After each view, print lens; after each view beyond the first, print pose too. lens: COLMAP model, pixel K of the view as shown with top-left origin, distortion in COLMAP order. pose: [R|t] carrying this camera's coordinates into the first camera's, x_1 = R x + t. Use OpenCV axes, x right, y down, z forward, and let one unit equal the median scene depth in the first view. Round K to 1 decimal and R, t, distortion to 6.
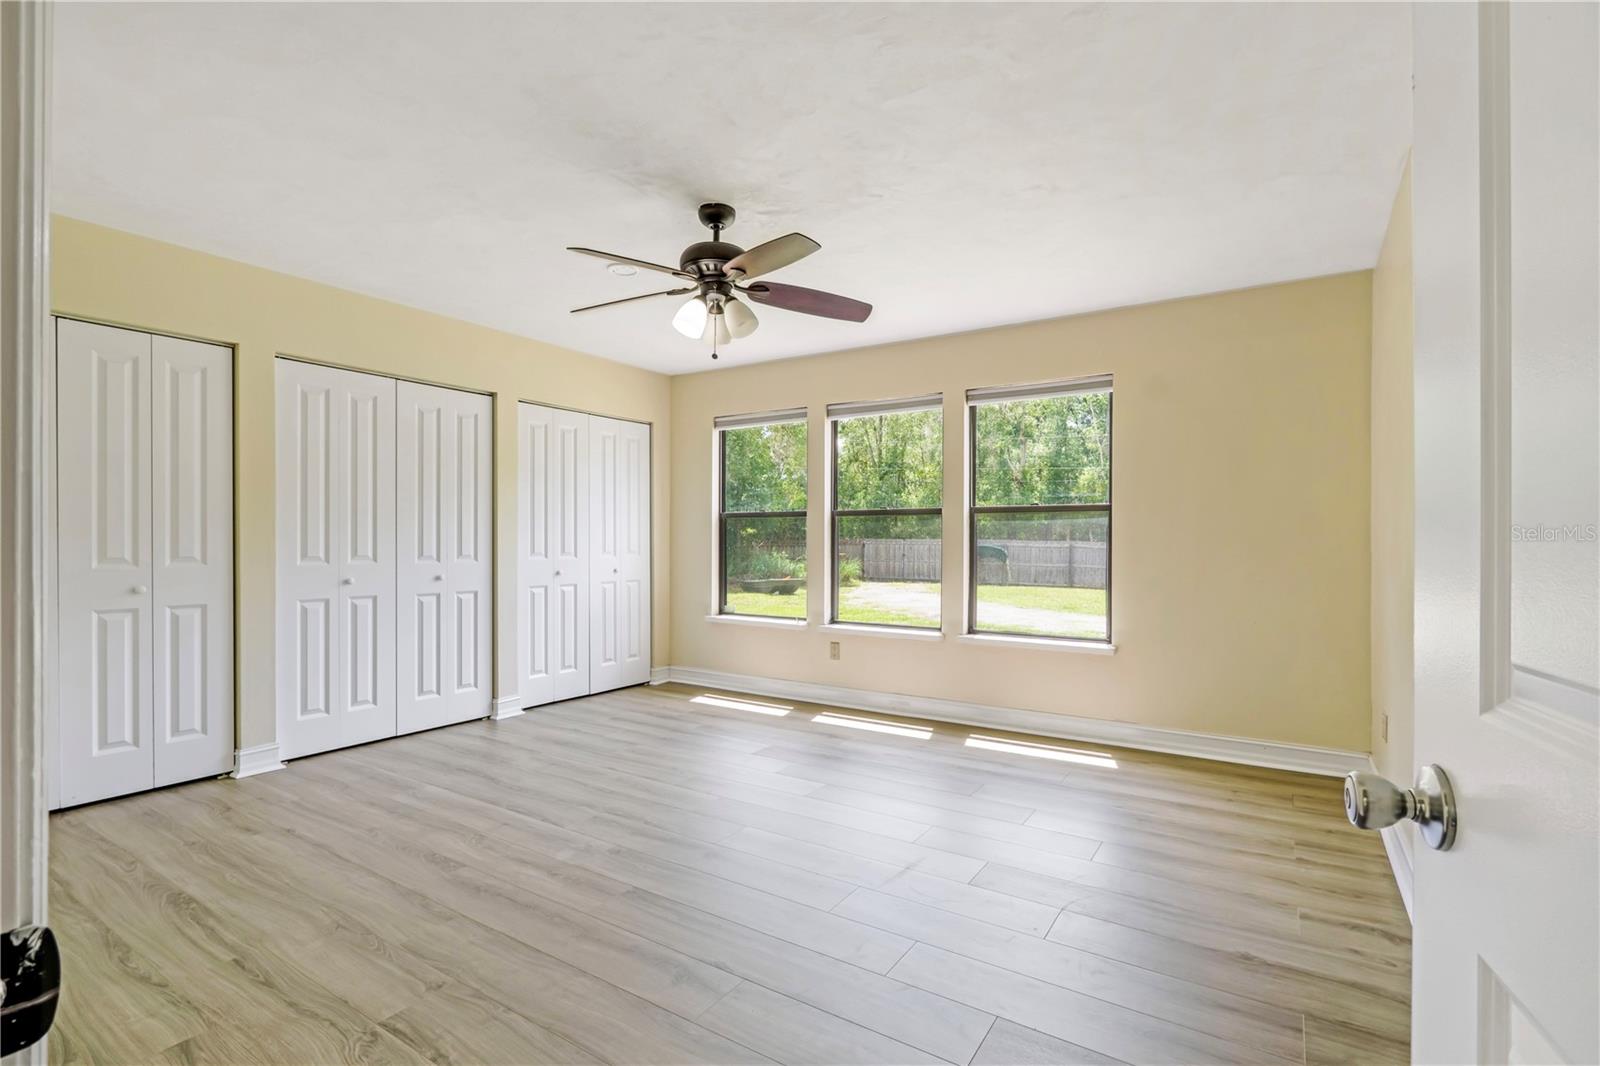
lens RADIAL K [[746.4, 0, 802.4], [0, 746.4, 535.6], [0, 0, 1]] dist [-0.003798, -0.000867]
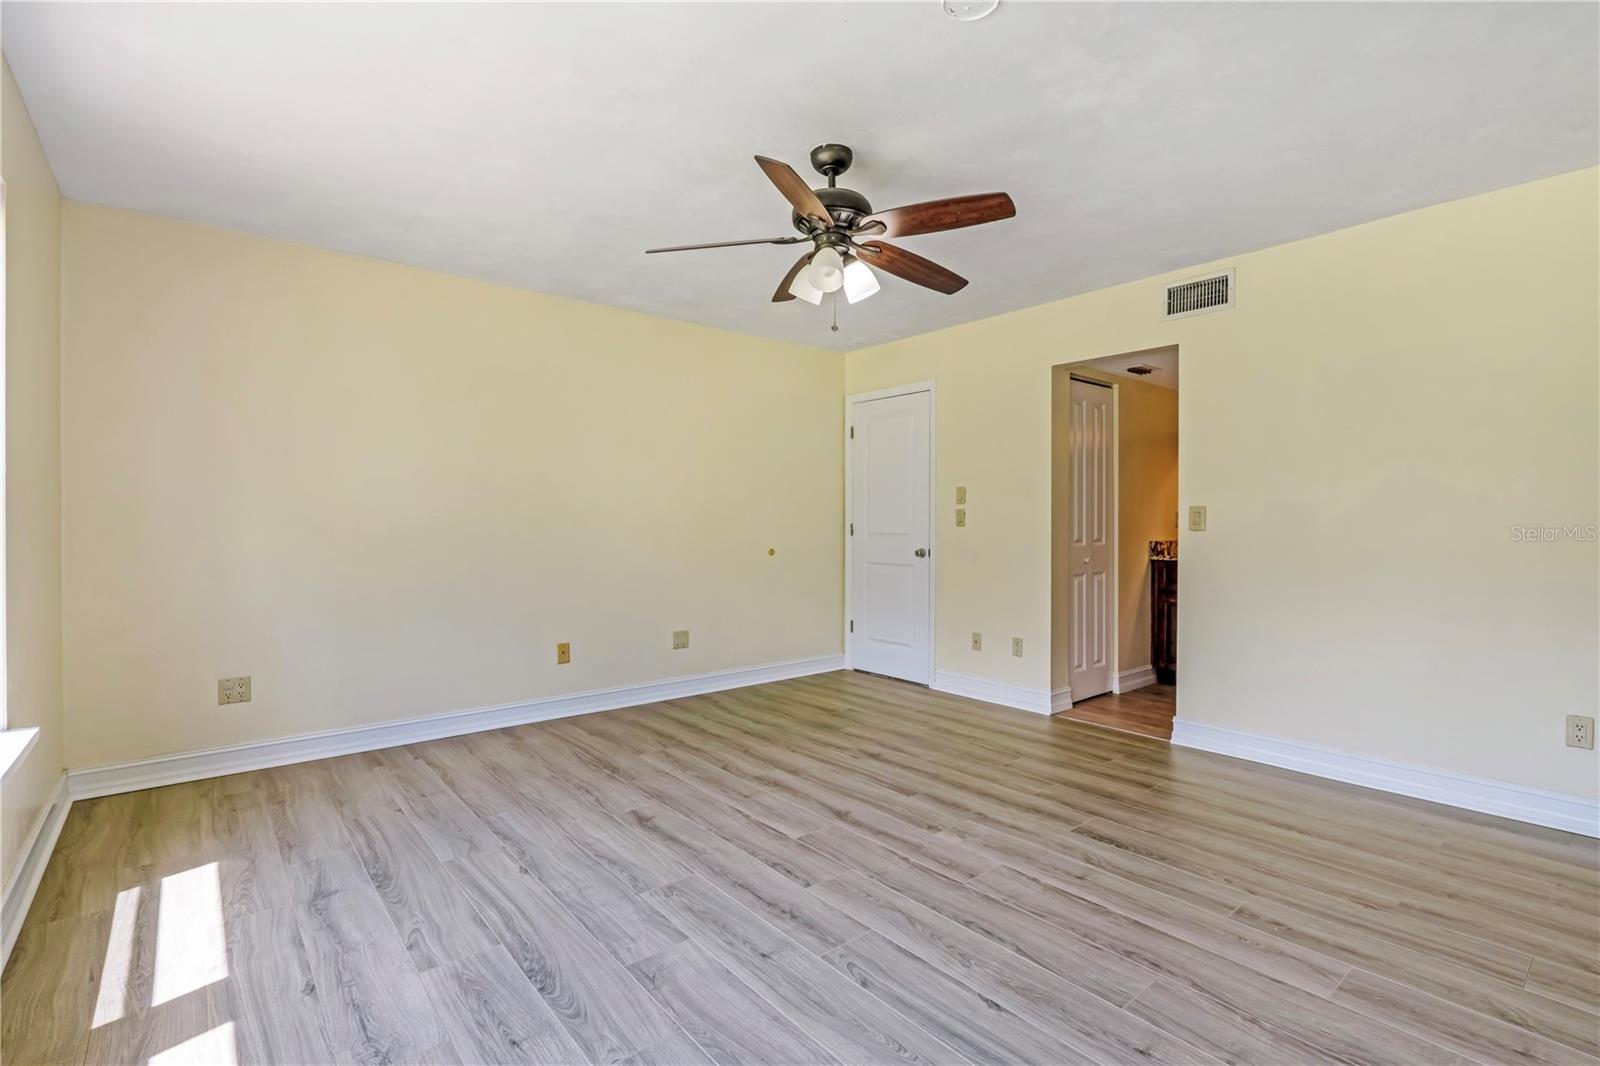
lens RADIAL K [[746.4, 0, 797.9], [0, 746.4, 528.7], [0, 0, 1]] dist [-0.003798, -0.000867]
pose [[-0.954930, -0.007511, 0.296737, -0.344048], [-0.006072, 0.999965, 0.005770, 0.006702], [-0.296770, 0.003708, -0.954942, 1.864964]]
